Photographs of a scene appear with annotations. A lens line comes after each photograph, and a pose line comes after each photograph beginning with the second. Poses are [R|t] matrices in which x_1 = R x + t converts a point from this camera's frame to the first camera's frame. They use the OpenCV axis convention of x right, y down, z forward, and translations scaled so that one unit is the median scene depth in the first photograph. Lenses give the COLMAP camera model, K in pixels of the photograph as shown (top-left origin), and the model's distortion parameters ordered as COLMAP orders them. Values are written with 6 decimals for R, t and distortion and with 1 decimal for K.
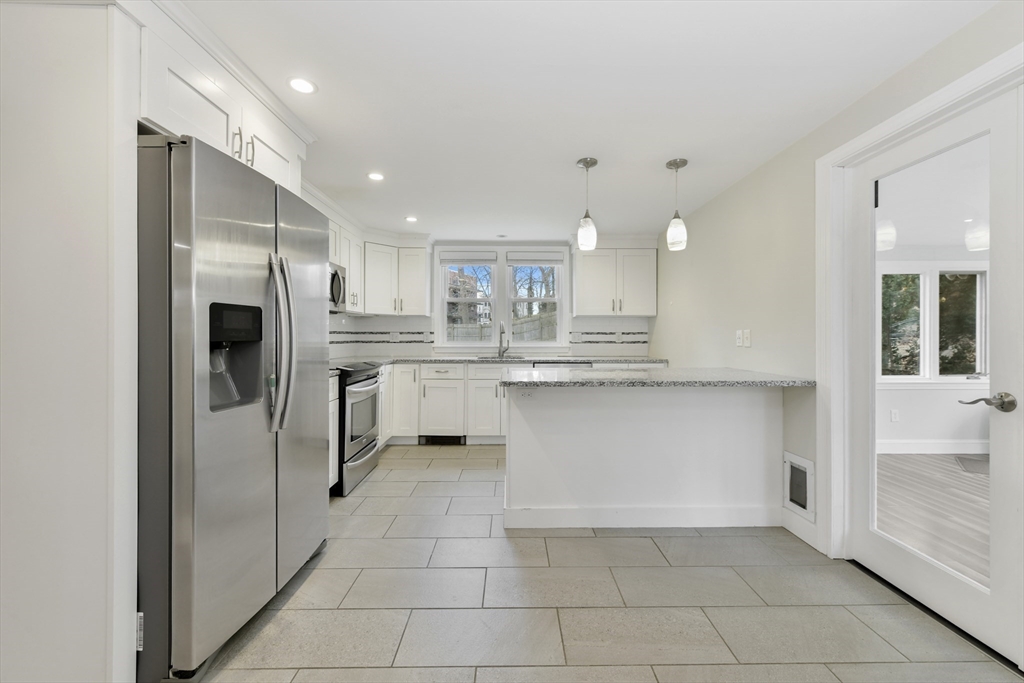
lens RADIAL K [[411.4, 0, 514.4], [0, 411.4, 337.3], [0, 0, 1]] dist [0.000987, 0.000240]
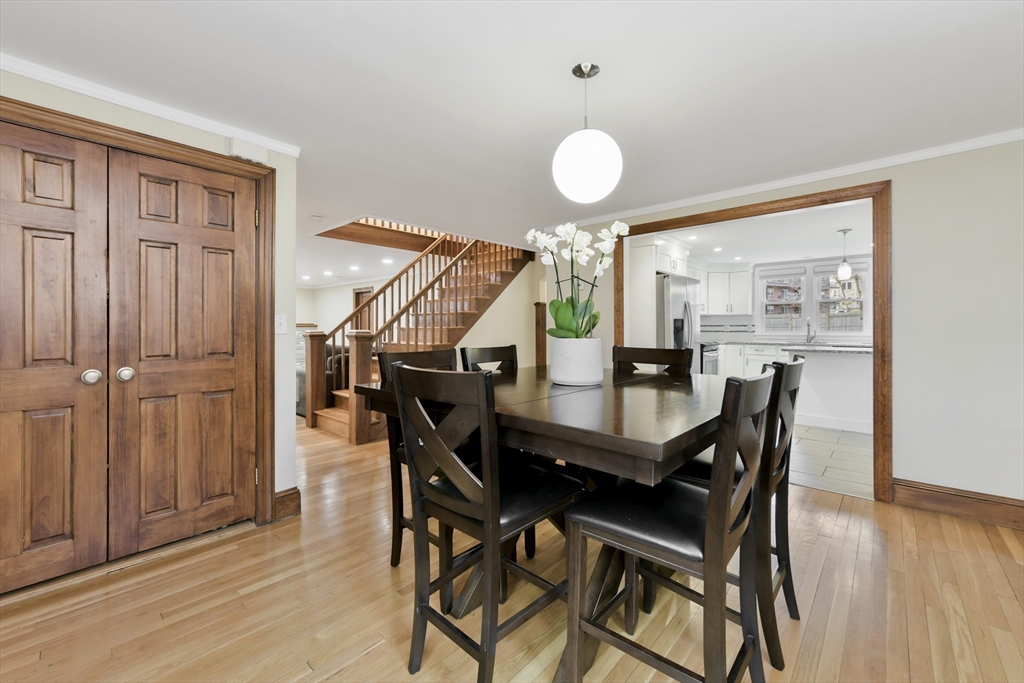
lens RADIAL K [[416.4, 0, 515.5], [0, 416.4, 327.7], [0, 0, 1]] dist [0.000051, 0.000043]
pose [[0.737605, -0.002695, -0.675227, 0.213197], [0.000948, 0.999995, -0.002956, 0.000526], [0.675232, 0.001540, 0.737604, -0.816061]]
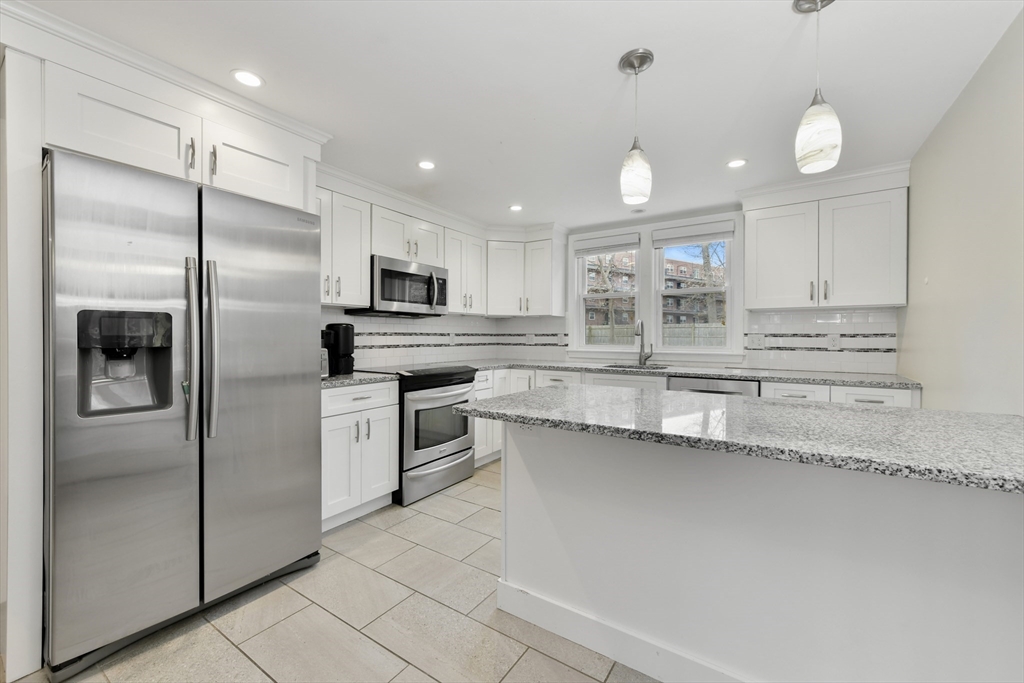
lens RADIAL K [[410.0, 0, 515.0], [0, 410.0, 339.7], [0, 0, 1]] dist [0.001957, 0.000328]
pose [[0.828502, 0.005869, -0.559956, 0.231167], [-0.002601, 0.999975, 0.006633, -0.006711], [0.559981, -0.004040, 0.828496, 0.242771]]
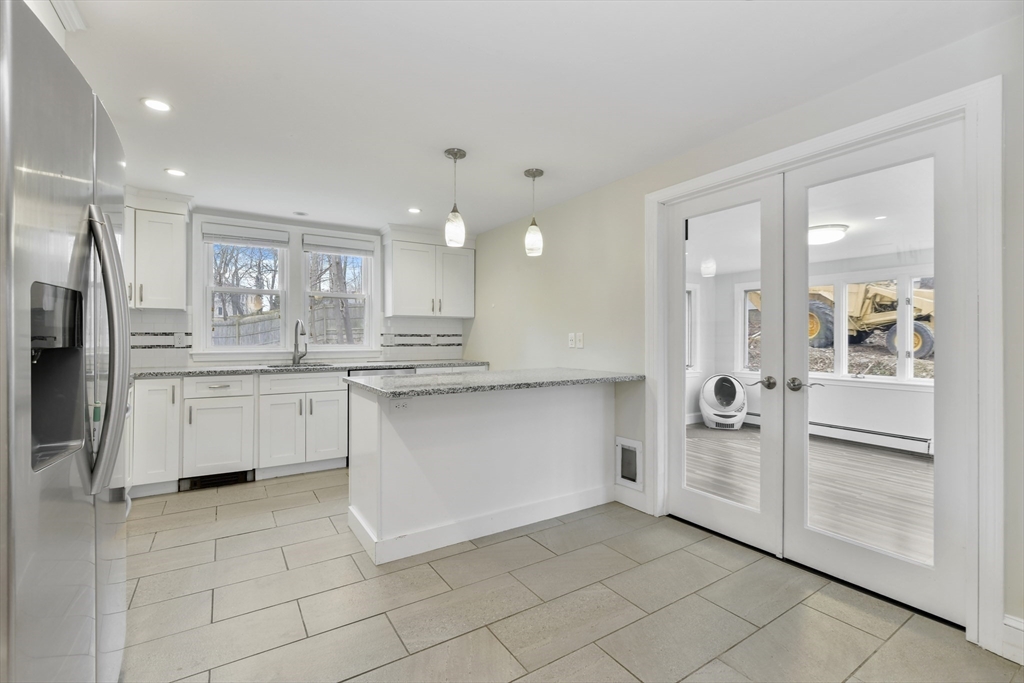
lens RADIAL K [[453.8, 0, 514.1], [0, 453.8, 339.8], [0, 0, 1]] dist [-0.001997, -0.000161]
pose [[0.847193, -0.002093, 0.531282, -0.160677], [0.001669, 0.999998, 0.001277, -0.000800], [-0.531283, -0.000195, 0.847194, 0.033207]]
